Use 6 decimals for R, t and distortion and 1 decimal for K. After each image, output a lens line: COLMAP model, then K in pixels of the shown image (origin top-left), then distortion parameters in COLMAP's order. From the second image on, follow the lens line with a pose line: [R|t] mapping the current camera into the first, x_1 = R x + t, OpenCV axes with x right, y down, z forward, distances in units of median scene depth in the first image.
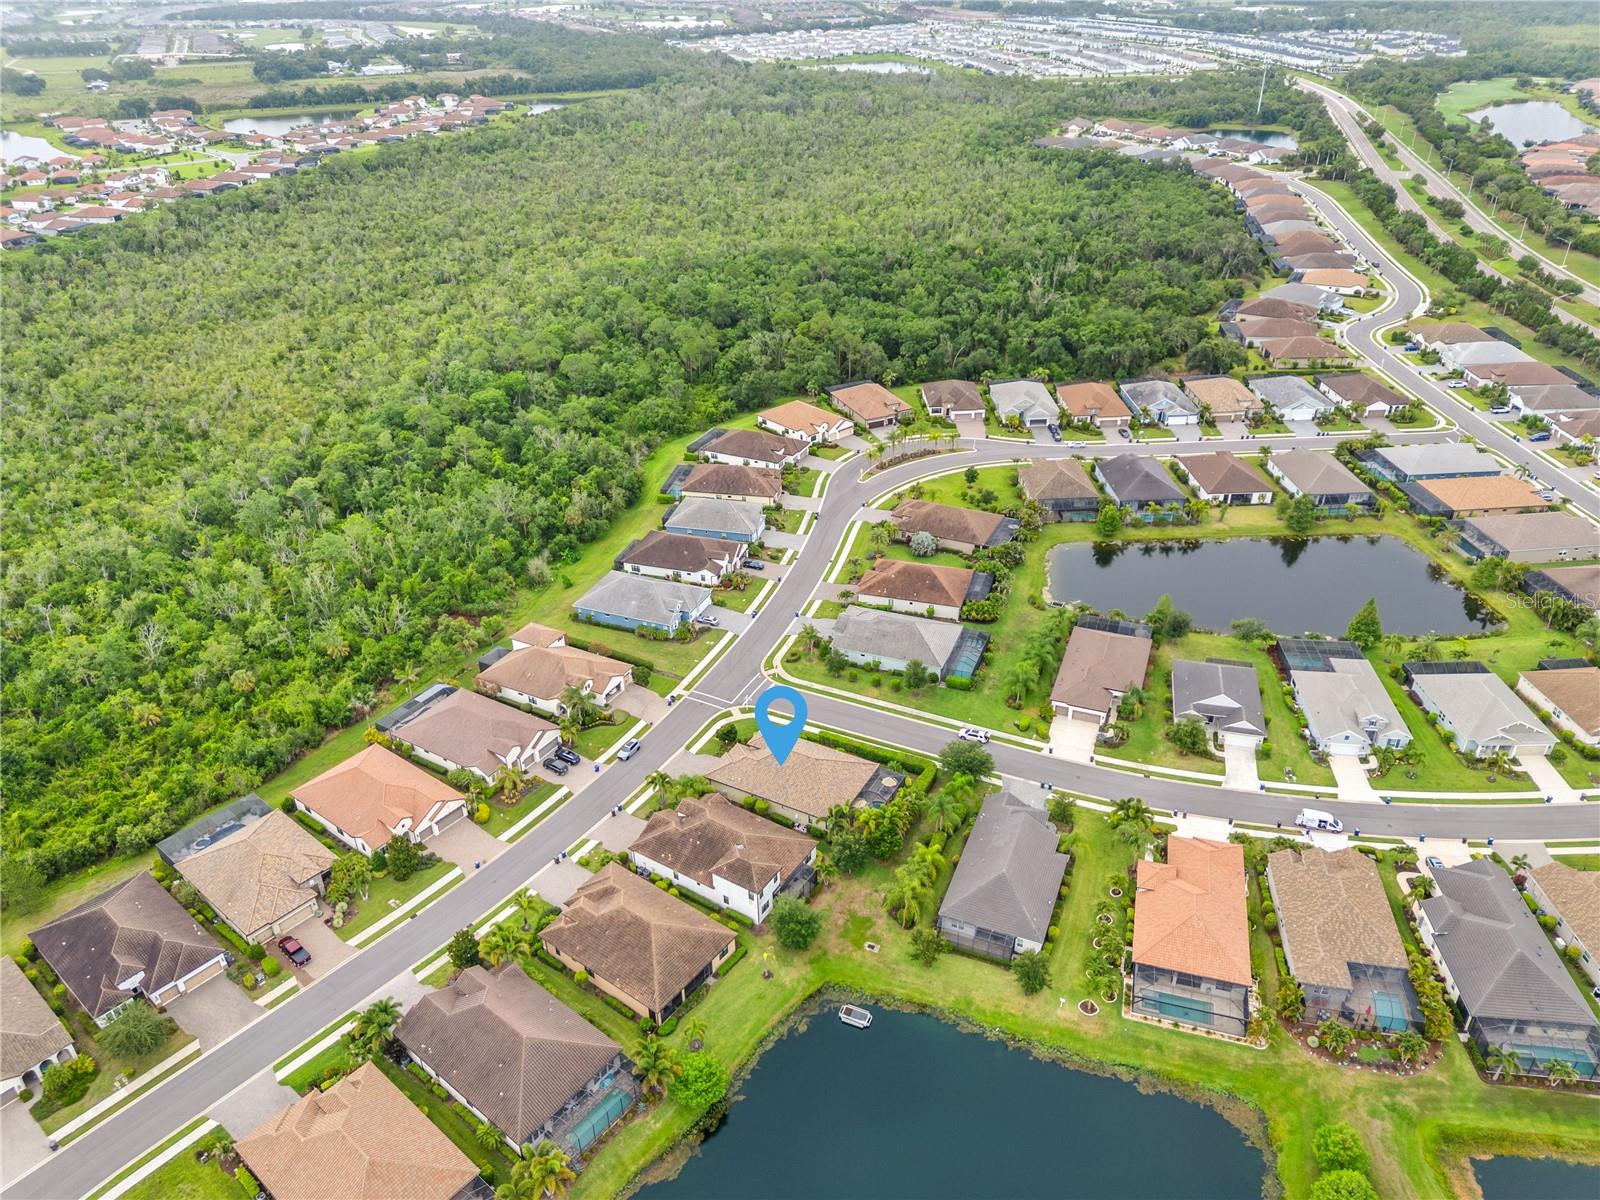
lens RADIAL K [[1128.7, 0, 804.9], [0, 1128.7, 599.3], [0, 0, 1]] dist [0.086711, -0.085585]
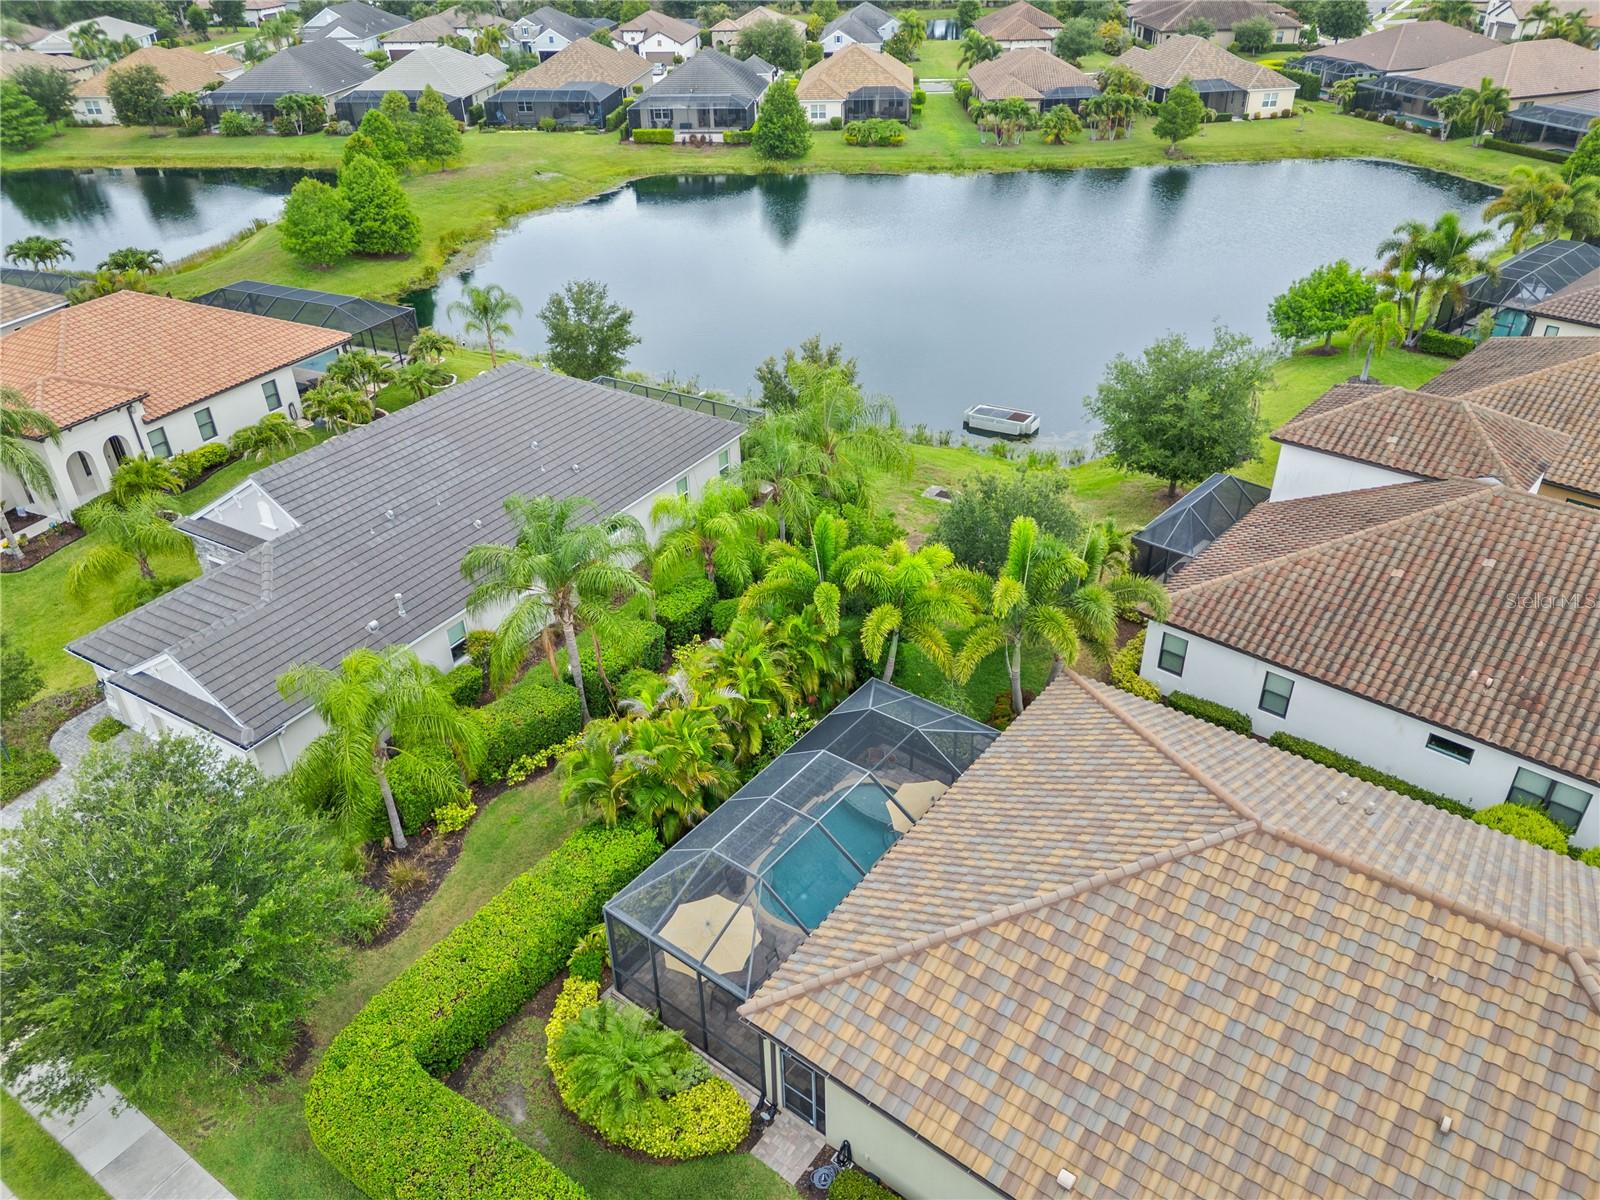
lens RADIAL K [[1133.7, 0, 800.0], [0, 1133.7, 600.0], [0, 0, 1]] dist [0.040510, -0.021238]
pose [[-0.987182, -0.045672, 0.152926, 0.039186], [0.114487, 0.464947, 0.877905, 0.004331], [-0.111198, 0.884160, -0.453758, 0.981212]]
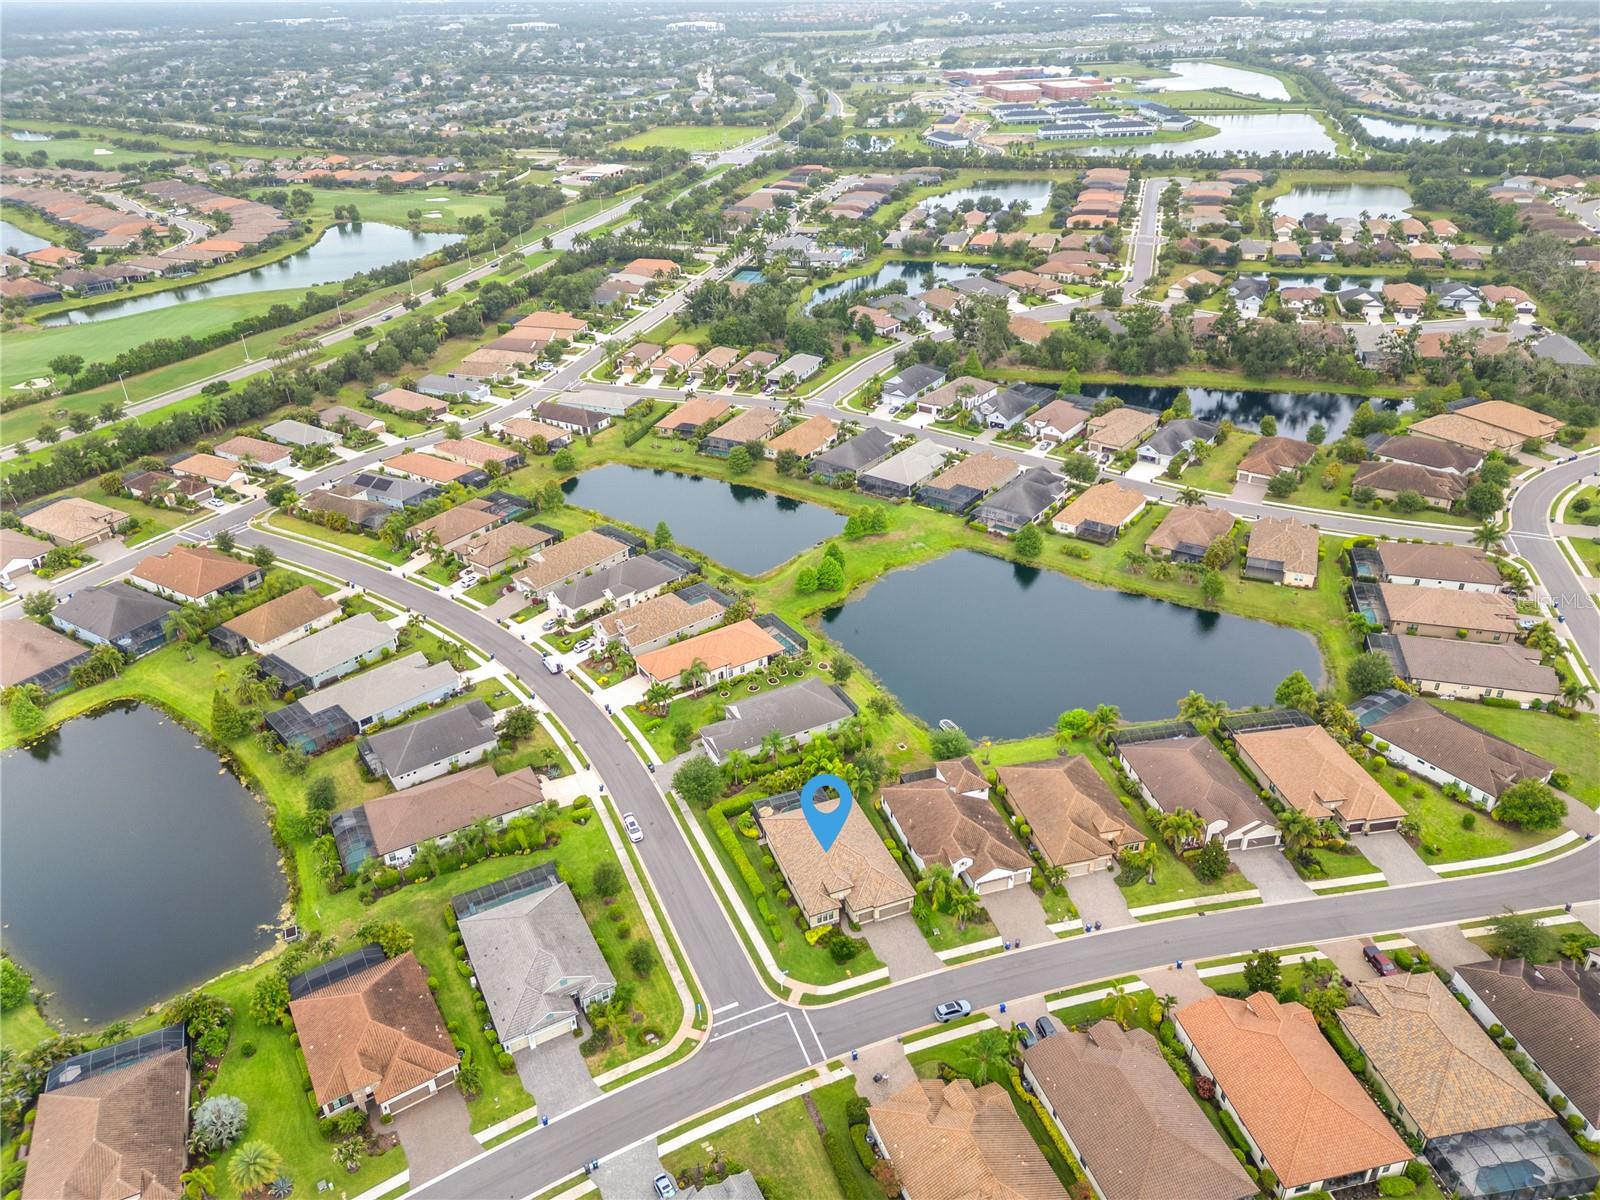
lens RADIAL K [[1128.7, 0, 804.9], [0, 1128.7, 599.3], [0, 0, 1]] dist [0.086711, -0.085585]
pose [[-0.761181, -0.285058, 0.582534, -0.456341], [0.359607, 0.561981, 0.744889, -0.643601], [-0.539710, 0.776478, -0.325261, 1.106536]]
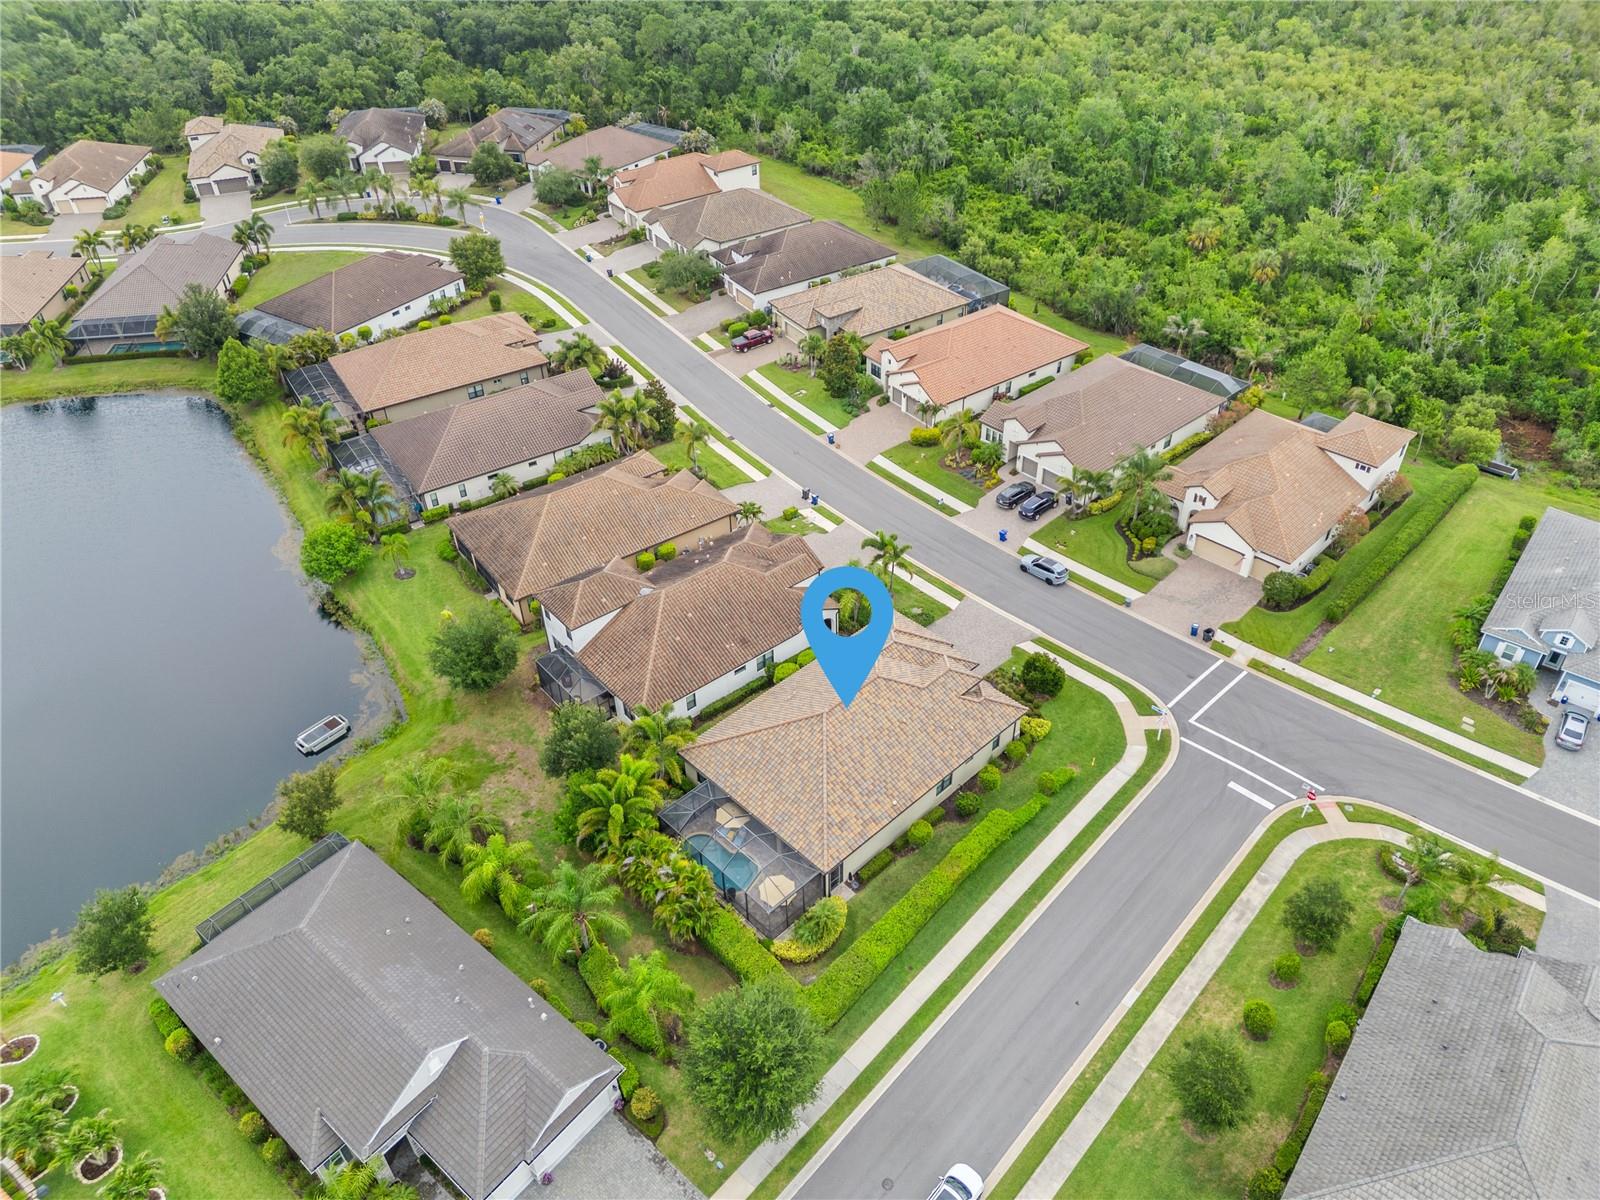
lens RADIAL K [[1128.7, 0, 804.9], [0, 1128.7, 599.3], [0, 0, 1]] dist [0.086711, -0.085585]
pose [[-0.296738, 0.608274, -0.736172, 0.298025], [-0.456394, 0.586824, 0.668837, -0.176117], [0.838839, 0.534454, 0.103479, 0.866883]]
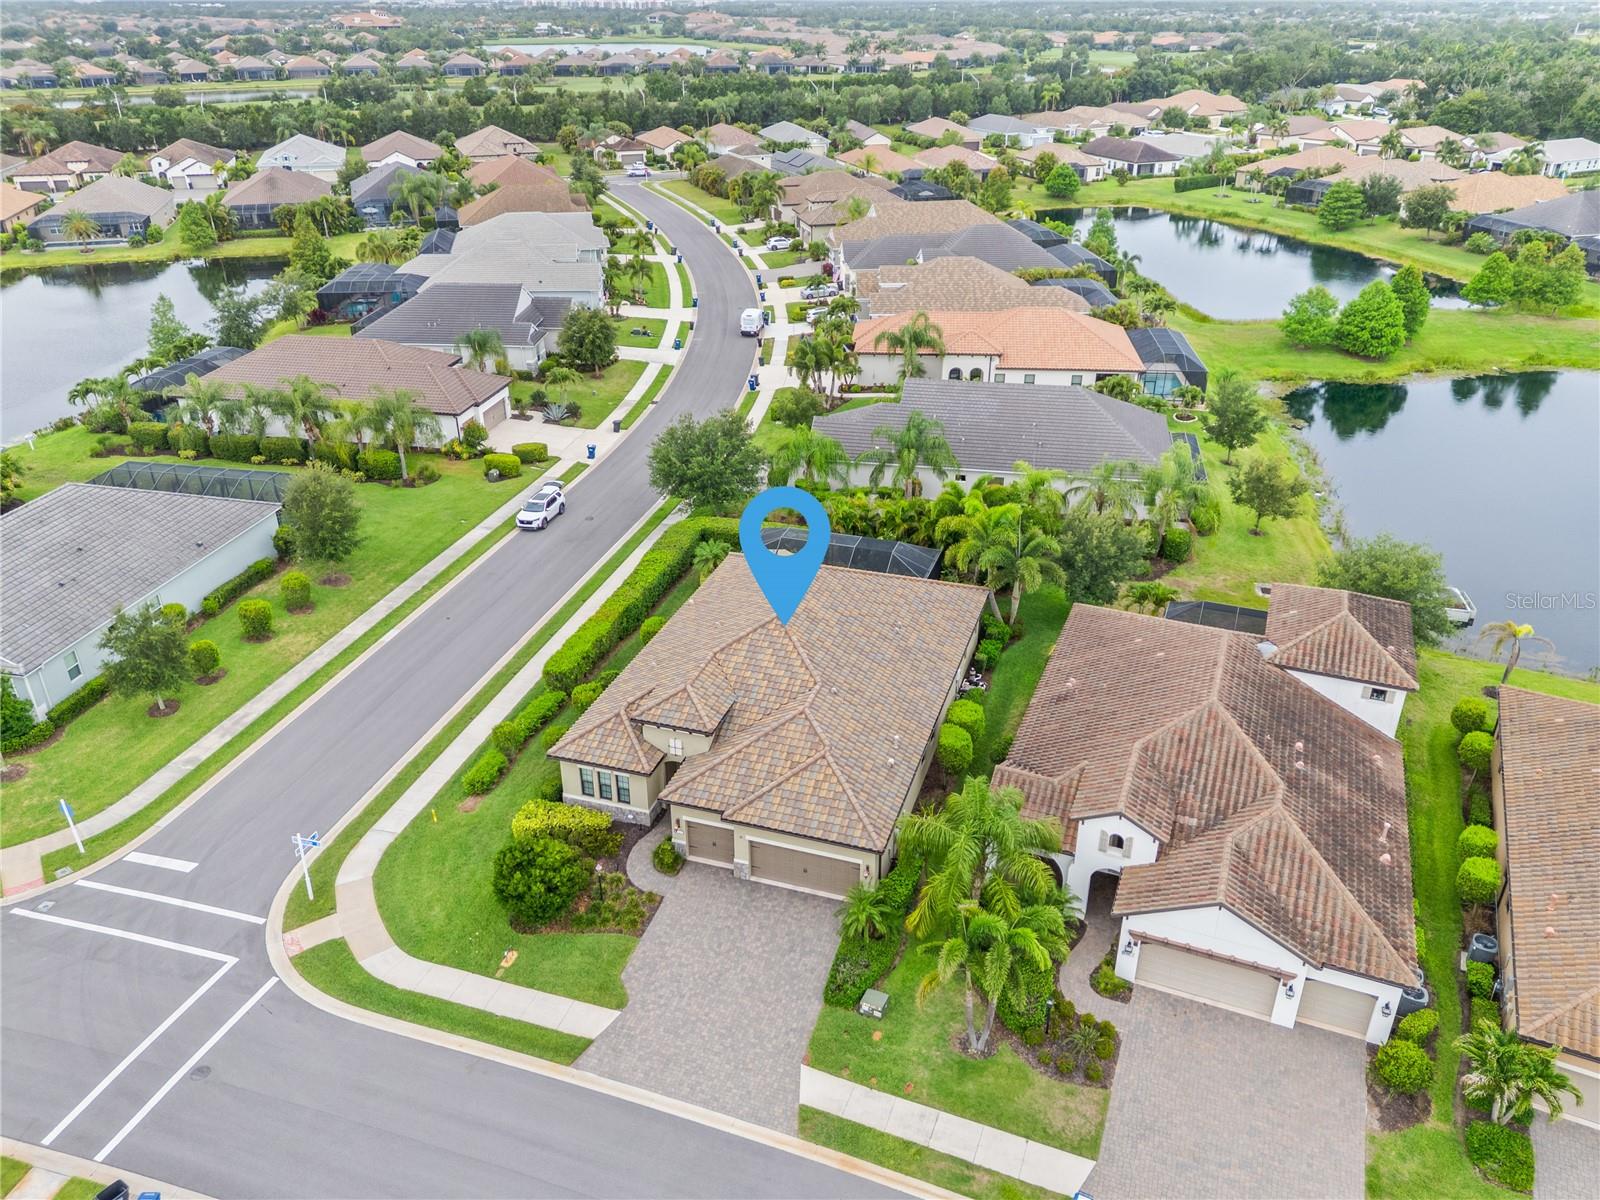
lens RADIAL K [[1181.3, 0, 801.4], [0, 1181.3, 583.0], [0, 0, 1]] dist [0.079665, -0.086948]
pose [[-0.181747, -0.418368, 0.889908, -0.276846], [0.504362, 0.737216, 0.449590, -0.009573], [-0.844149, 0.530547, 0.077023, 0.921377]]
